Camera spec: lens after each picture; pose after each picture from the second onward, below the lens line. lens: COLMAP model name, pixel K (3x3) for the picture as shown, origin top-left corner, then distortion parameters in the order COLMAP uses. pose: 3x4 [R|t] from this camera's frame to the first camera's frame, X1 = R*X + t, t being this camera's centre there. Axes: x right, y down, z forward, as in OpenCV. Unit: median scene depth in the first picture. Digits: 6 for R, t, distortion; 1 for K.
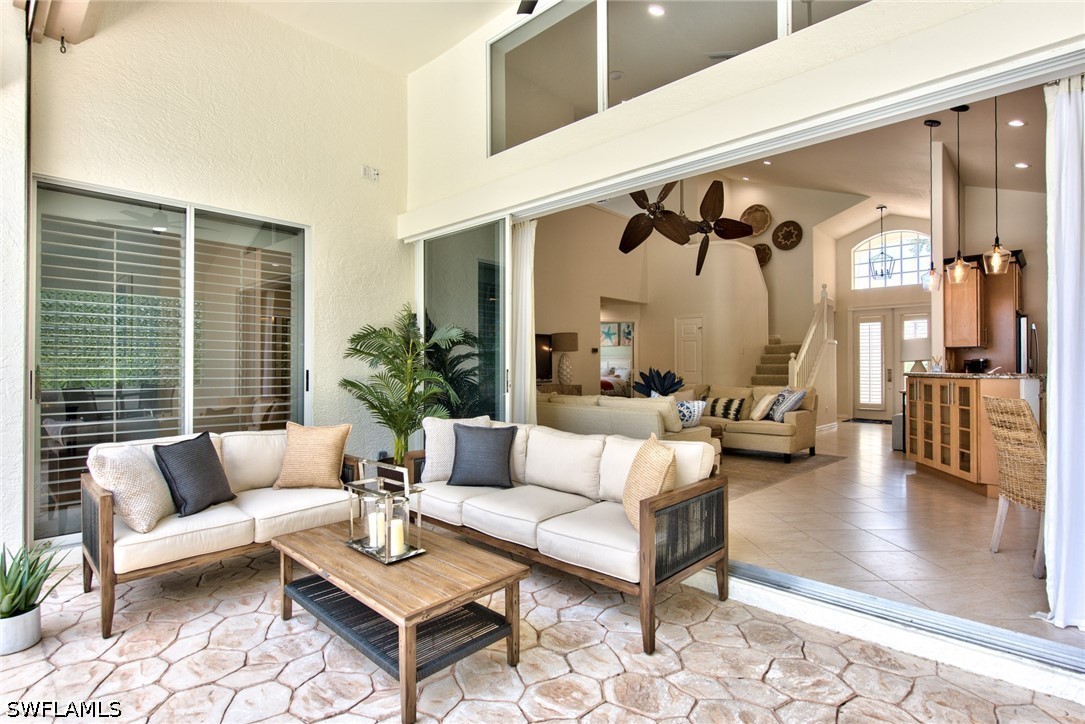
lens RADIAL K [[537.7, 0, 548.0], [0, 537.7, 363.9], [0, 0, 1]] dist [-0.000742, -0.000033]
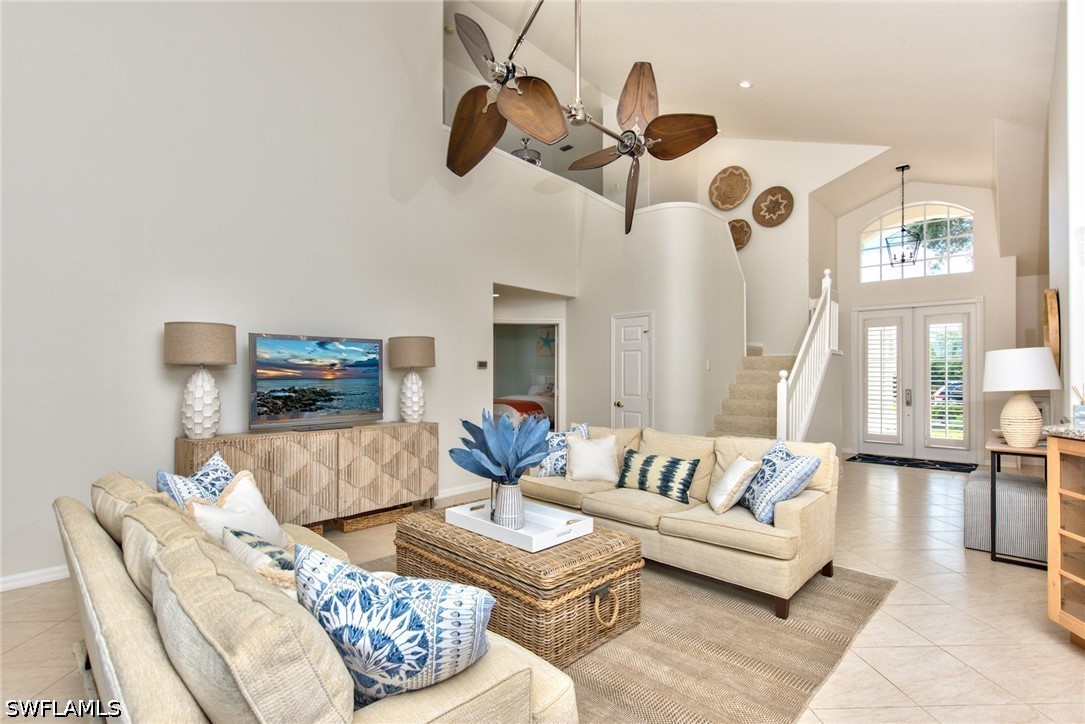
lens RADIAL K [[532.8, 0, 539.6], [0, 532.8, 369.9], [0, 0, 1]] dist [0.001177, 0.000094]
pose [[0.999877, 0.003327, 0.015305, 0.178882], [-0.003291, 0.999992, -0.002371, -0.020854], [-0.015313, 0.002321, 0.999880, 0.425759]]
